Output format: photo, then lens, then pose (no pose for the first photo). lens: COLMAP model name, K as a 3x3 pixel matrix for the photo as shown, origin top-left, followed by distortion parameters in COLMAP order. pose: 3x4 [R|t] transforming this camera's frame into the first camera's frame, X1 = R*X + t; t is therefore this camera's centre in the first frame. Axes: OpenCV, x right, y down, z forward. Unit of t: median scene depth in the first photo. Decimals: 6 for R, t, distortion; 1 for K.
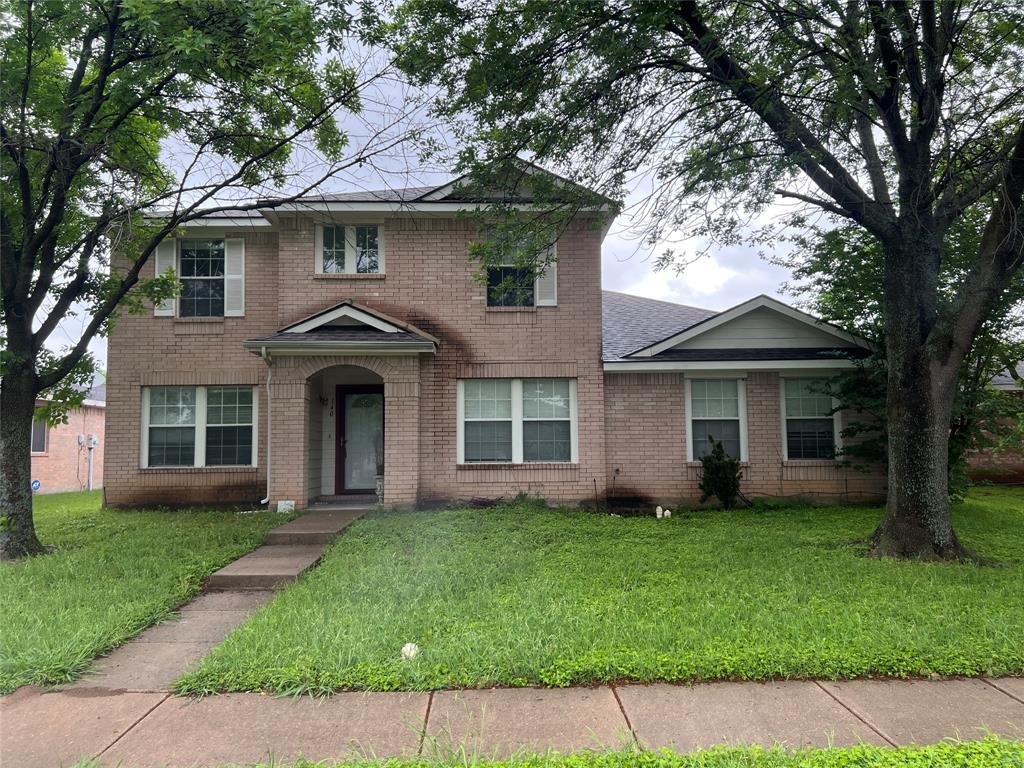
lens RADIAL K [[769.5, 0, 513.1], [0, 769.5, 387.8], [0, 0, 1]] dist [0.100200, -0.150216]
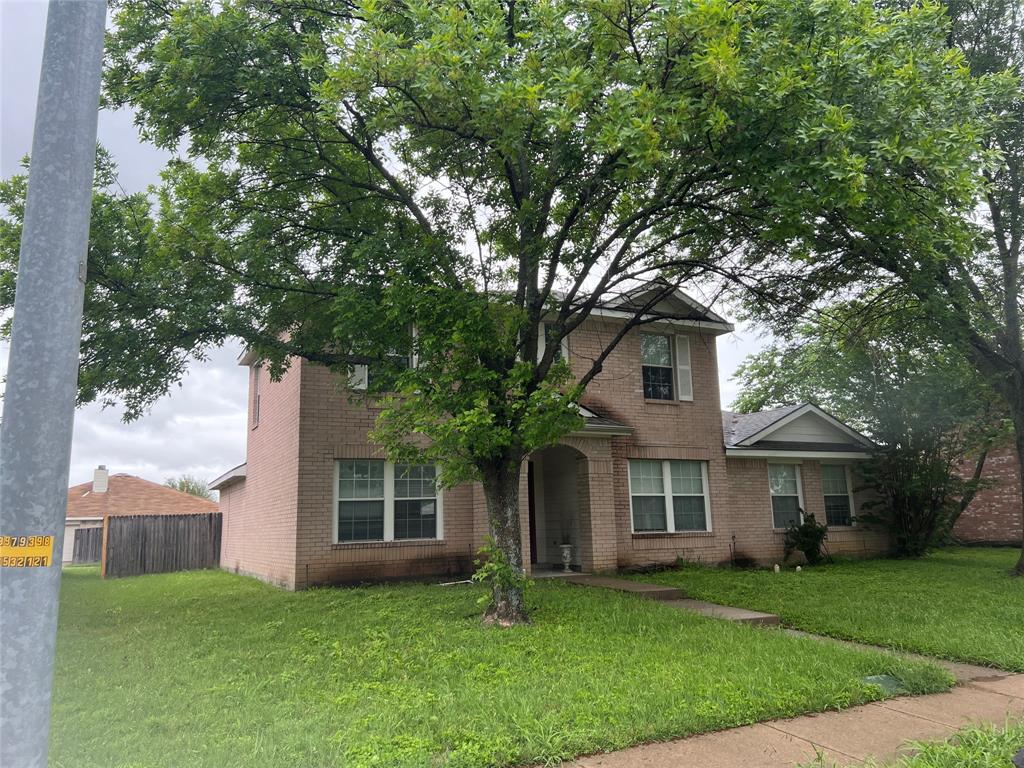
lens RADIAL K [[769.5, 0, 513.1], [0, 769.5, 387.8], [0, 0, 1]] dist [0.100200, -0.150216]
pose [[0.898412, 0.064058, 0.434456, -0.735637], [-0.019184, 0.994085, -0.106901, 0.009293], [-0.438734, 0.087707, 0.894327, 0.023046]]
